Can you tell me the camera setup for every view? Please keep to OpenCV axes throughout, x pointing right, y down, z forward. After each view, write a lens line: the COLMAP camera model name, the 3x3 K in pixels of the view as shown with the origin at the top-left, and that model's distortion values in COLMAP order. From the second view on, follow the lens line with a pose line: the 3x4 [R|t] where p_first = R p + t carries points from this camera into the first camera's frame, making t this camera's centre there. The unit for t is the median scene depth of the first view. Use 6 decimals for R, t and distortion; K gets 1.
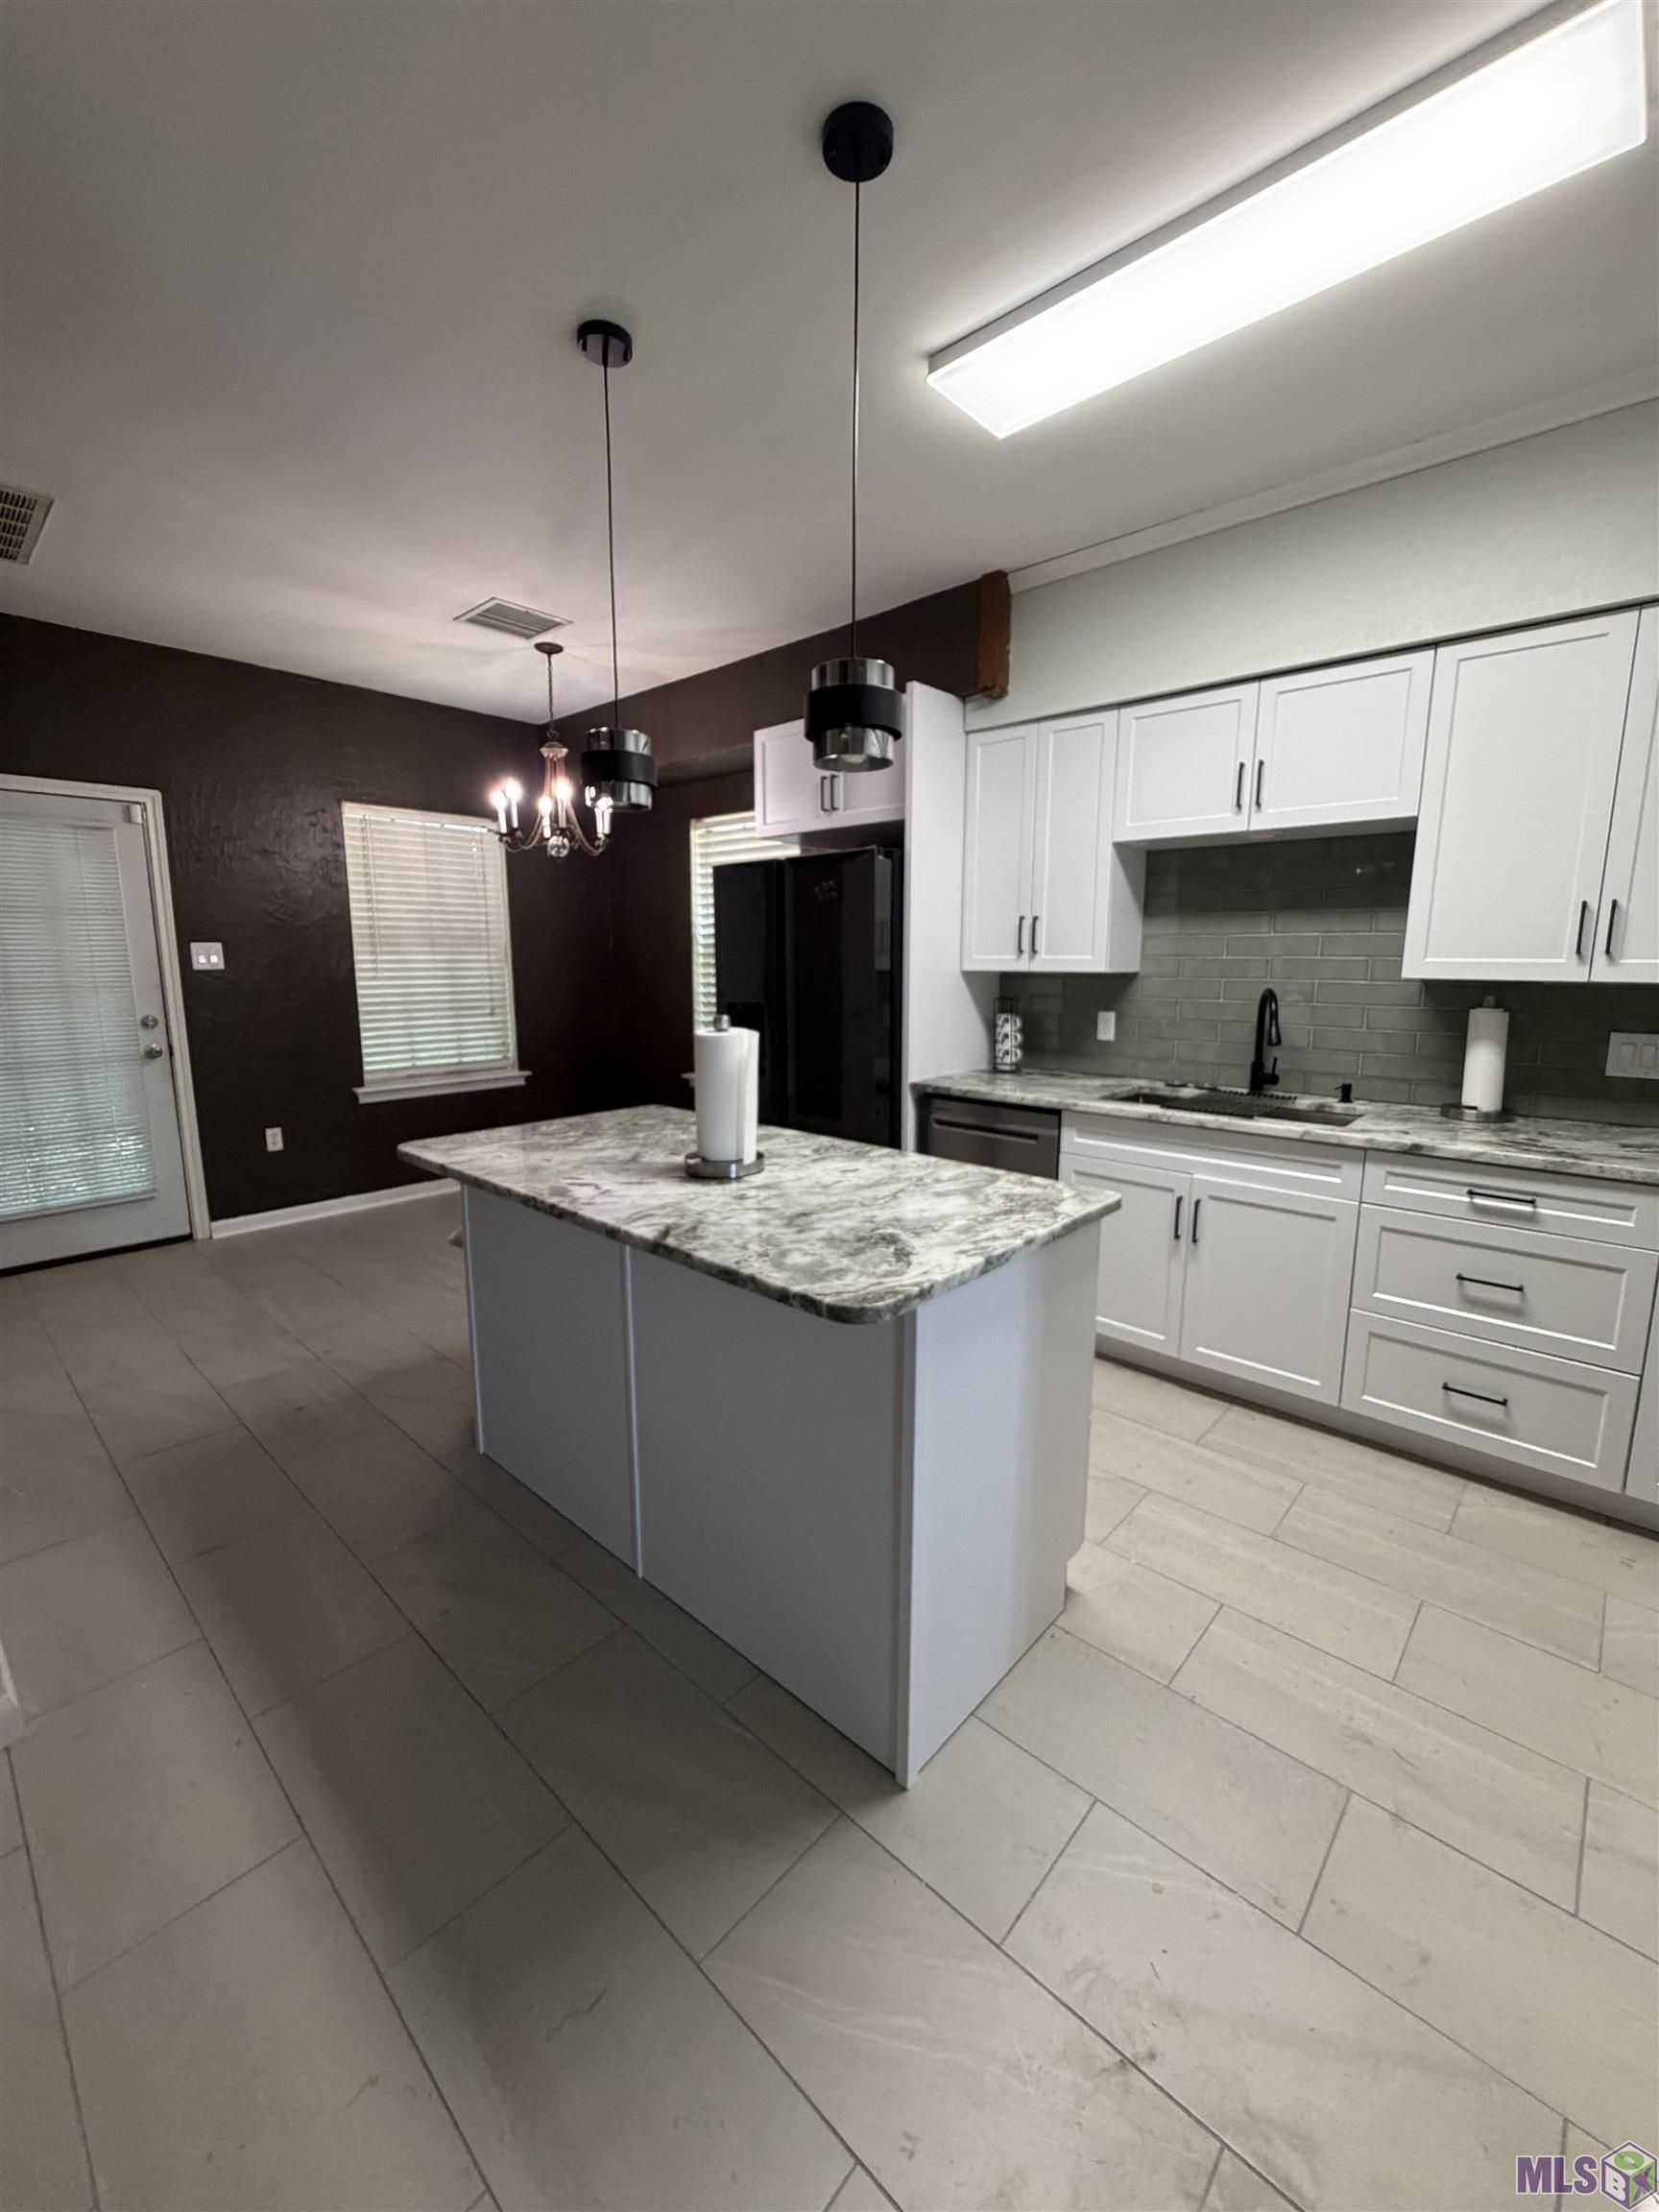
lens RADIAL K [[886.2, 0, 828.7], [0, 886.2, 1099.7], [0, 0, 1]] dist [-0.000290, -0.000236]
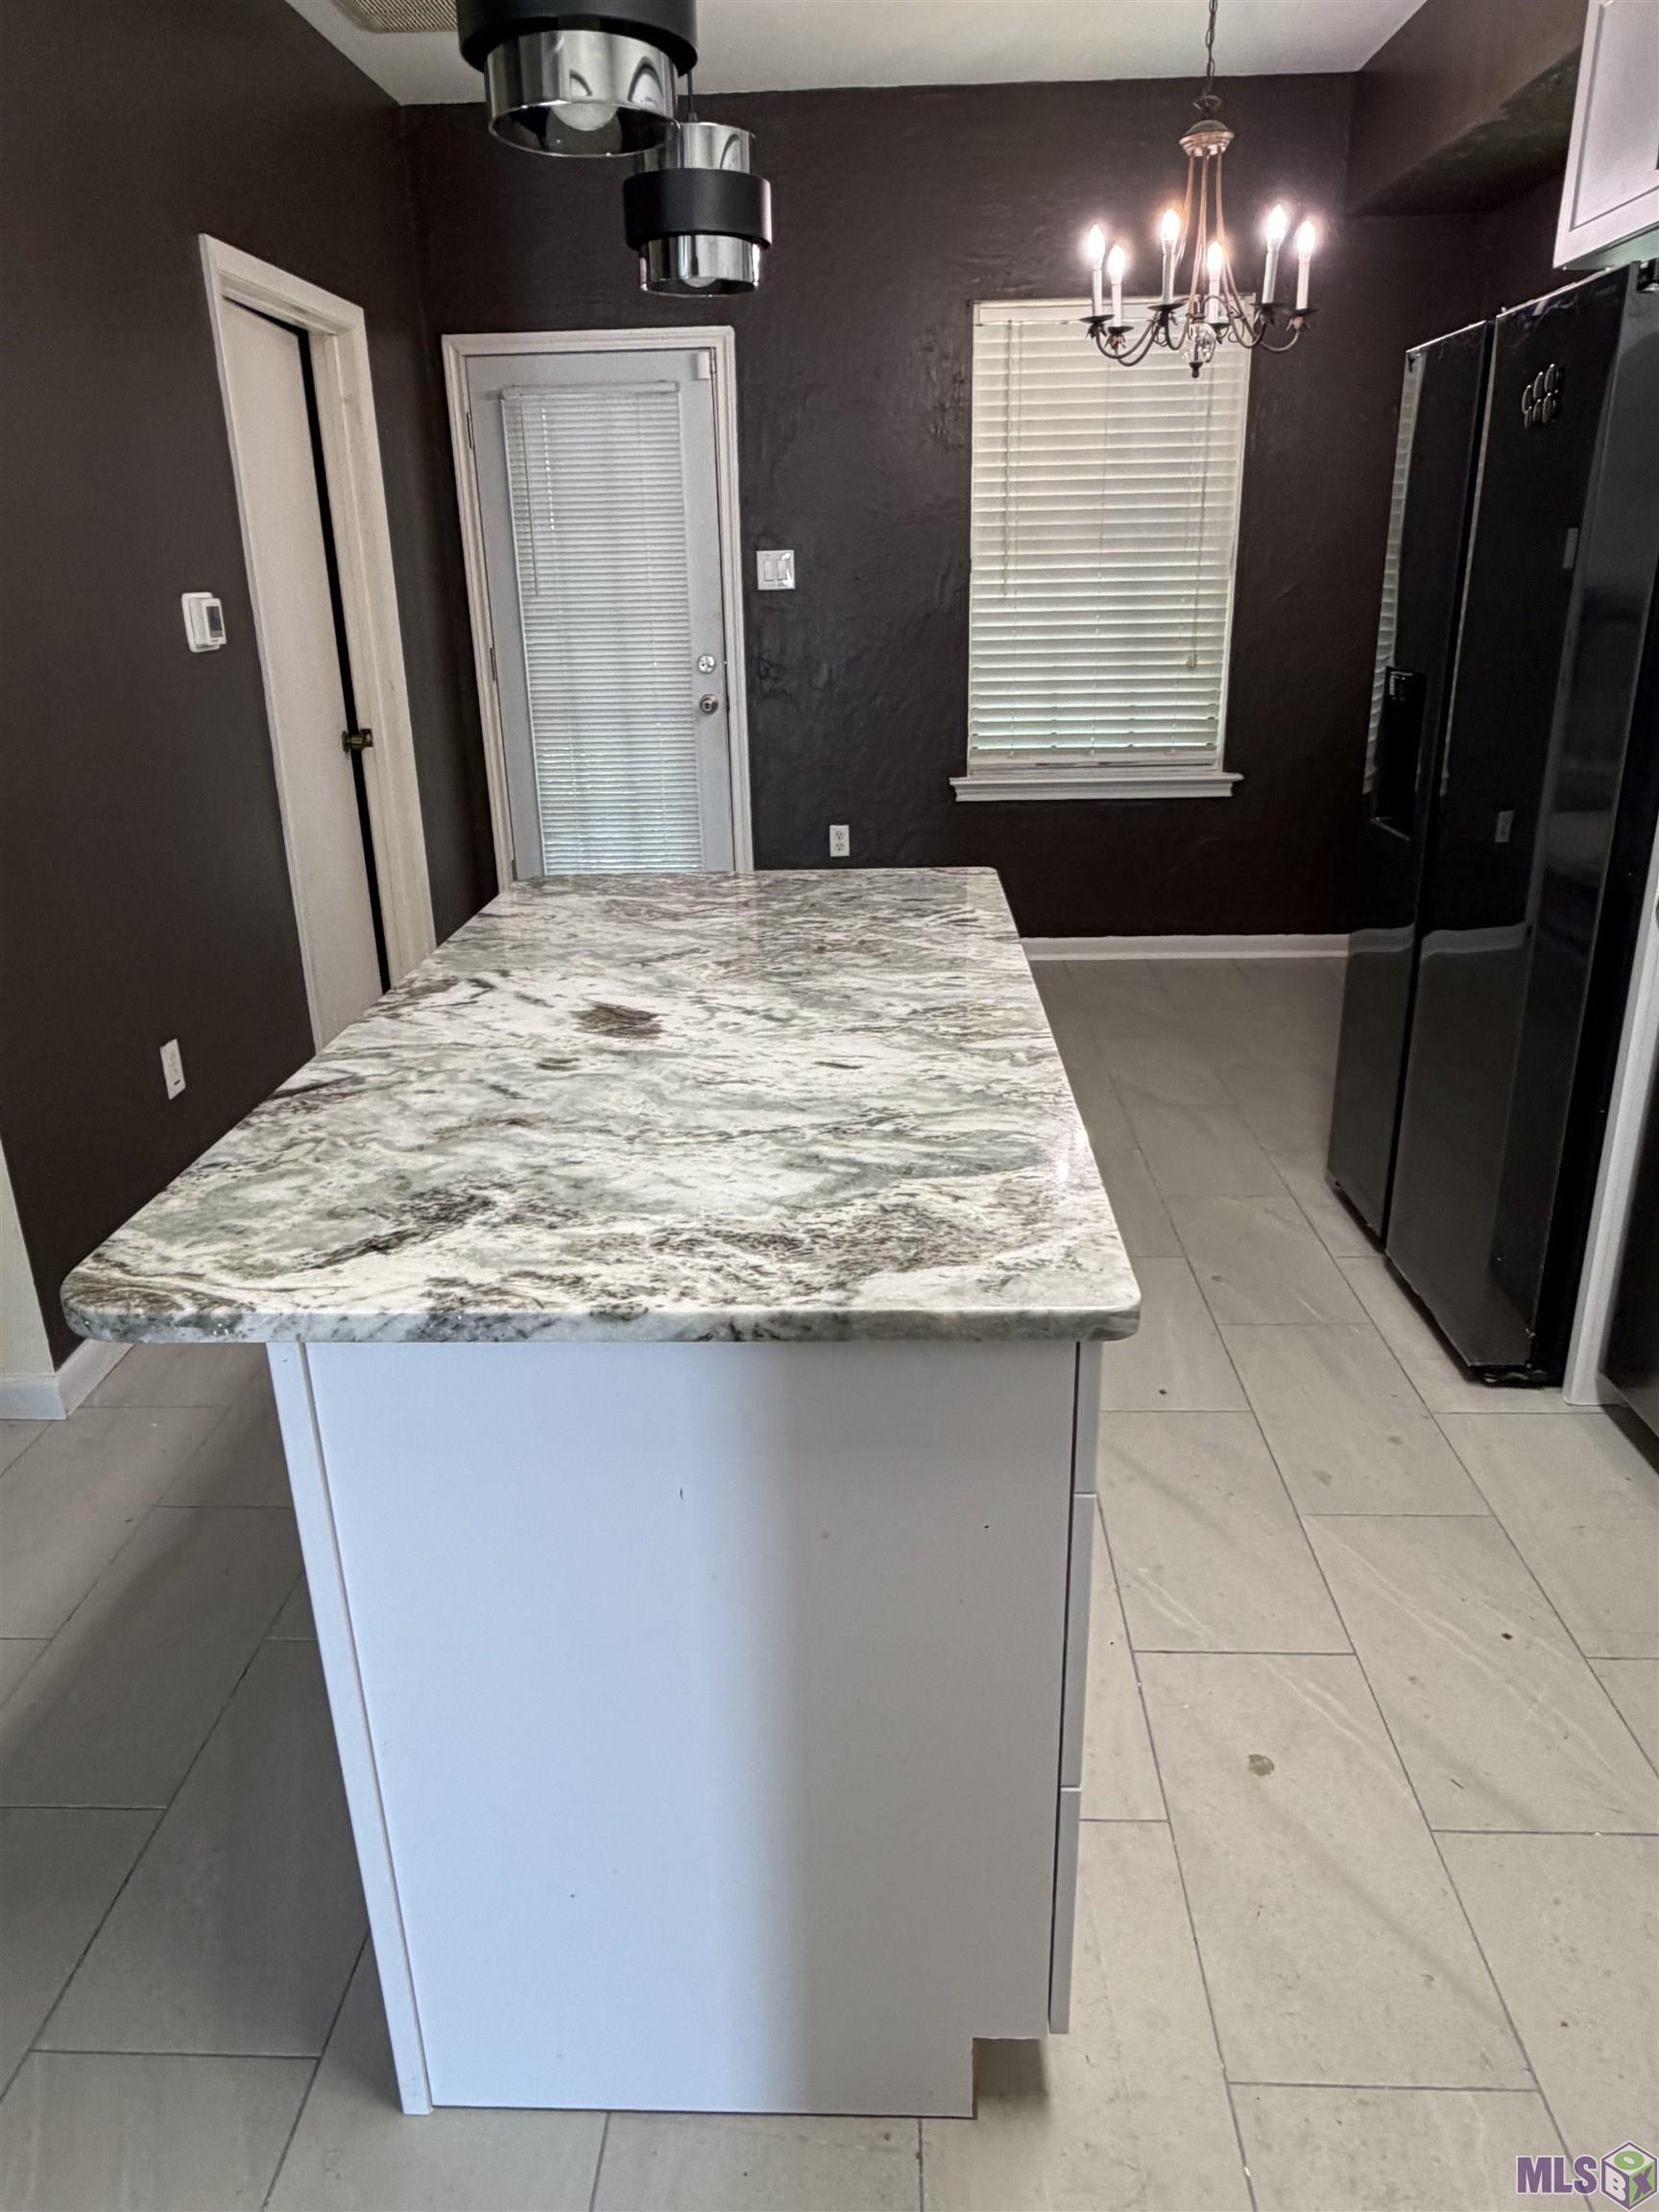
lens RADIAL K [[1464.8, 0, 832.0], [0, 1464.8, 1106.3], [0, 0, 1]] dist [-0.000863, 0.004439]
pose [[0.649511, 0.253926, -0.716699, 0.645347], [-0.100923, 0.963038, 0.249743, -0.103855], [0.753625, -0.089880, 0.651131, 0.522525]]
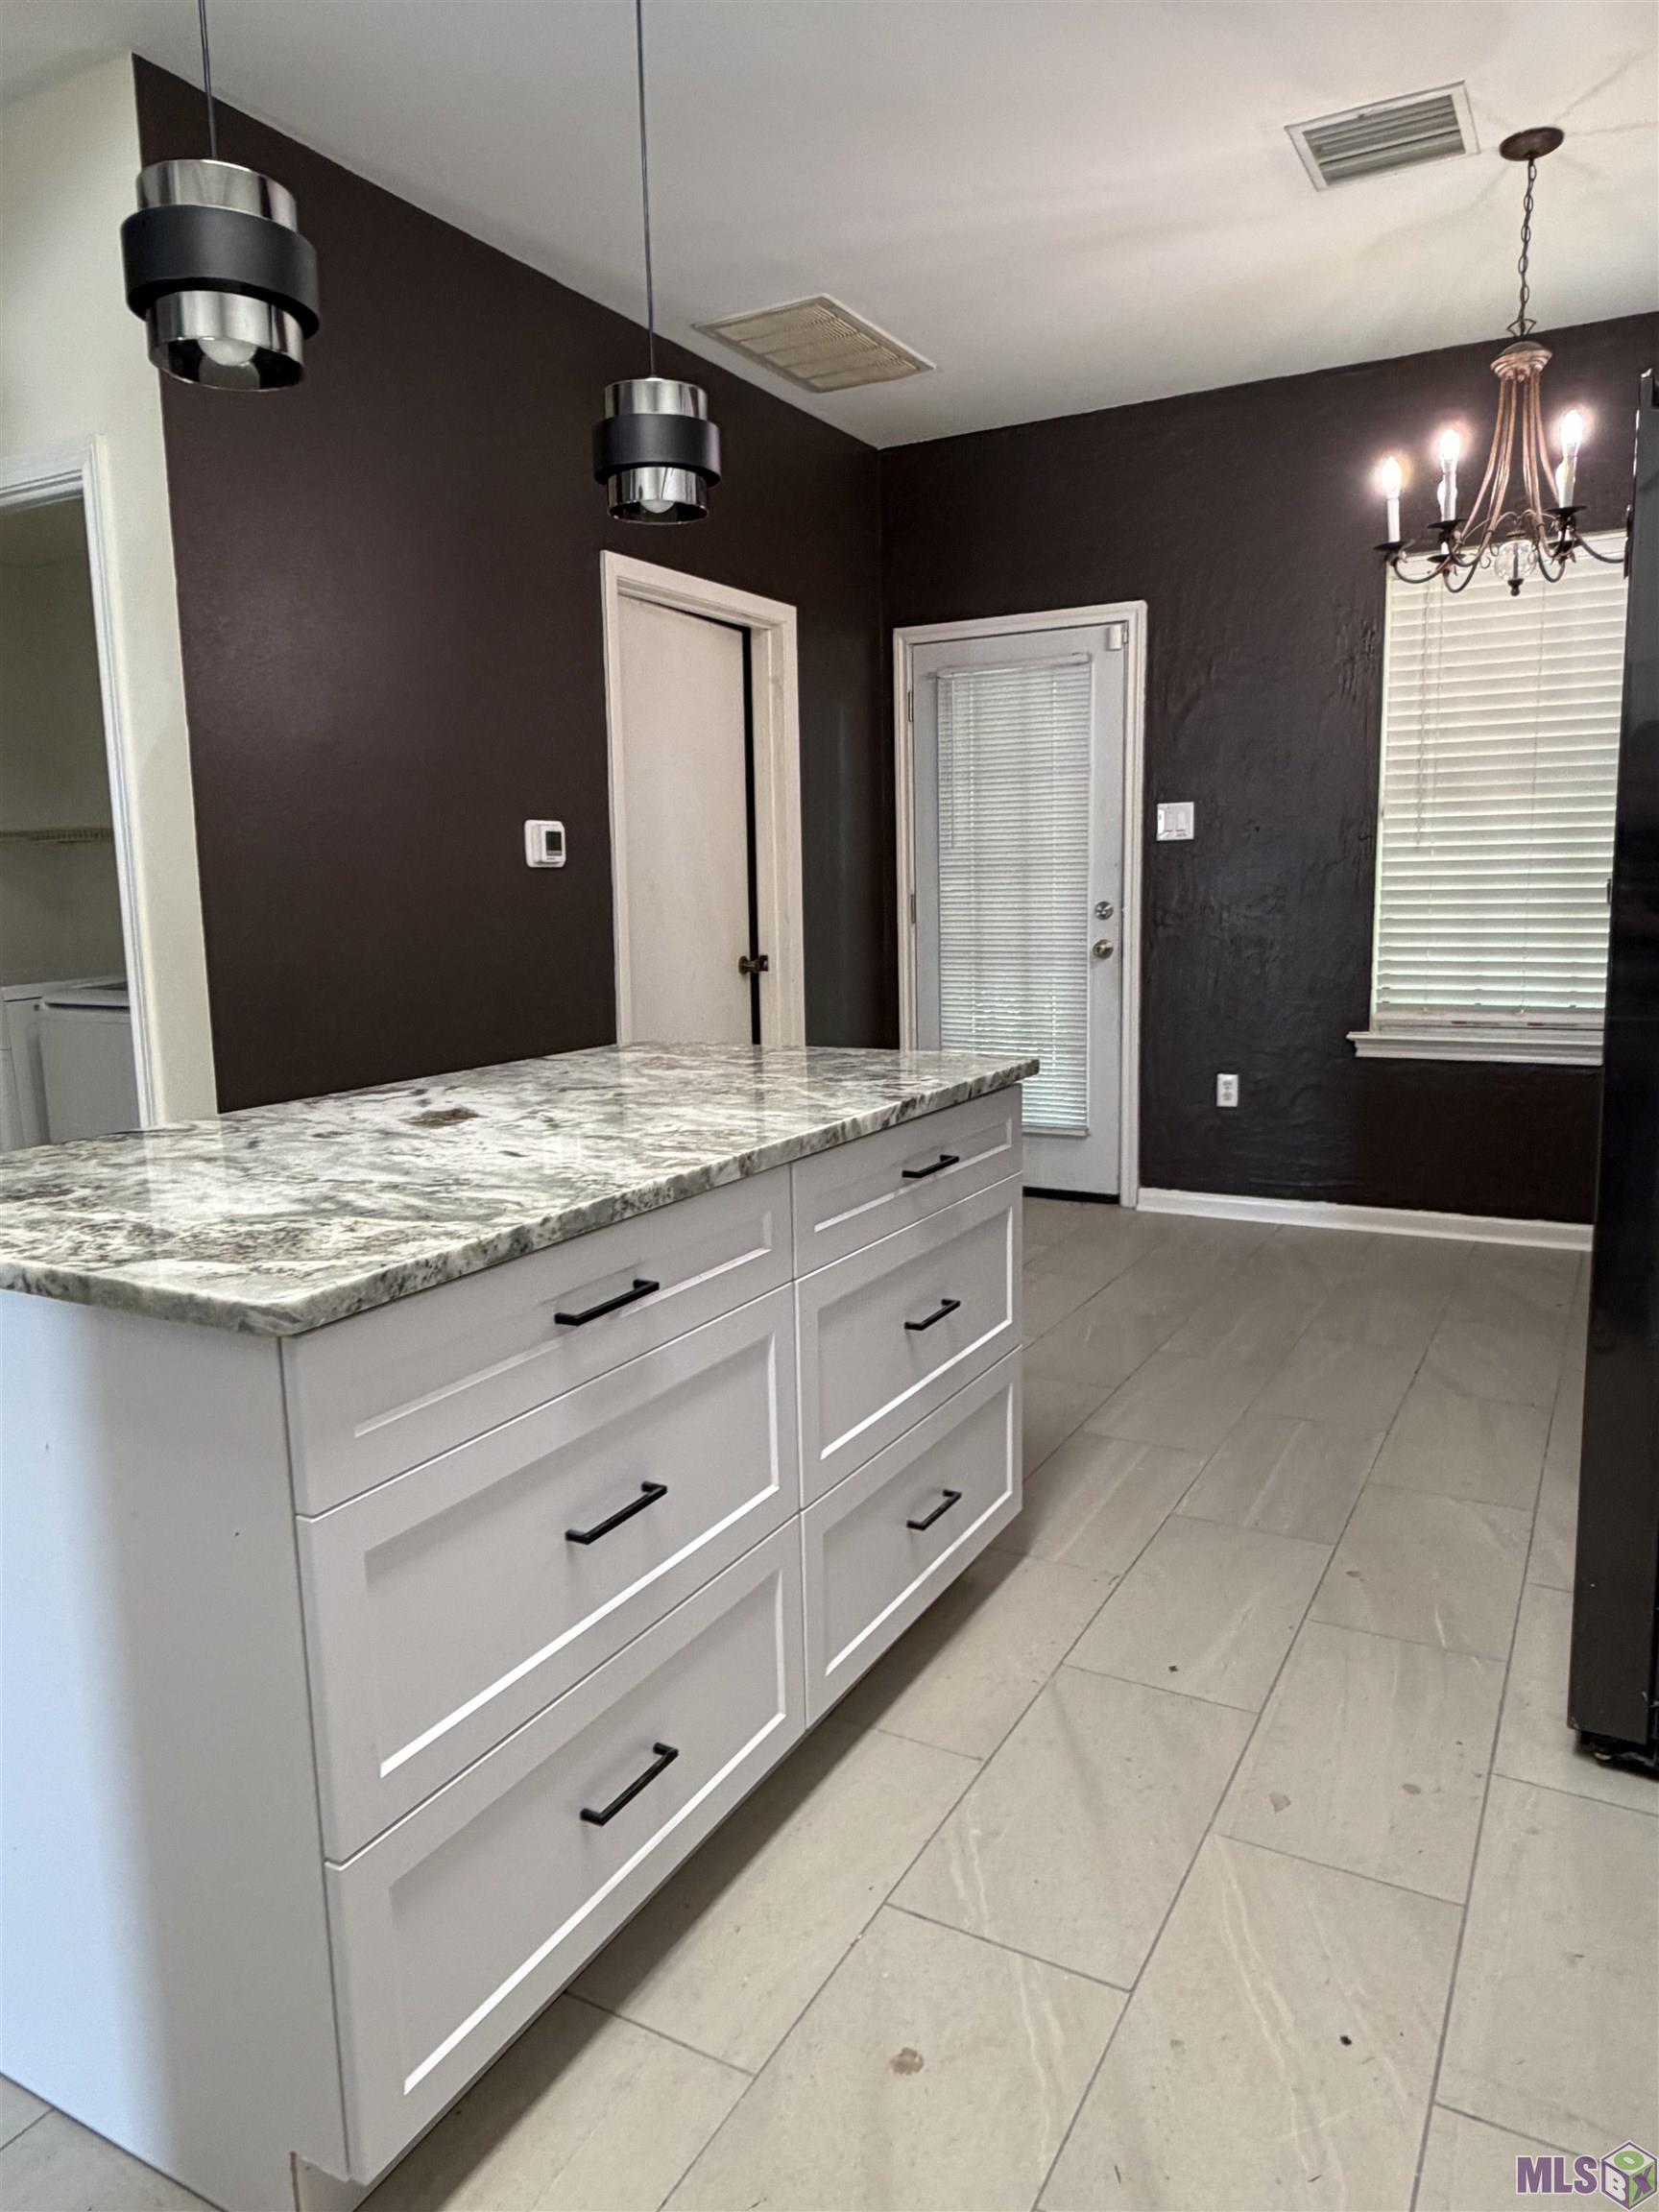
lens RADIAL K [[1464.8, 0, 829.1], [0, 1464.8, 1108.0], [0, 0, 1]] dist [-0.000863, 0.004439]
pose [[0.235952, 0.144579, -0.960949, 0.937300], [-0.135461, 0.984109, 0.114802, -0.071747], [0.962277, 0.103084, 0.251787, 1.039038]]
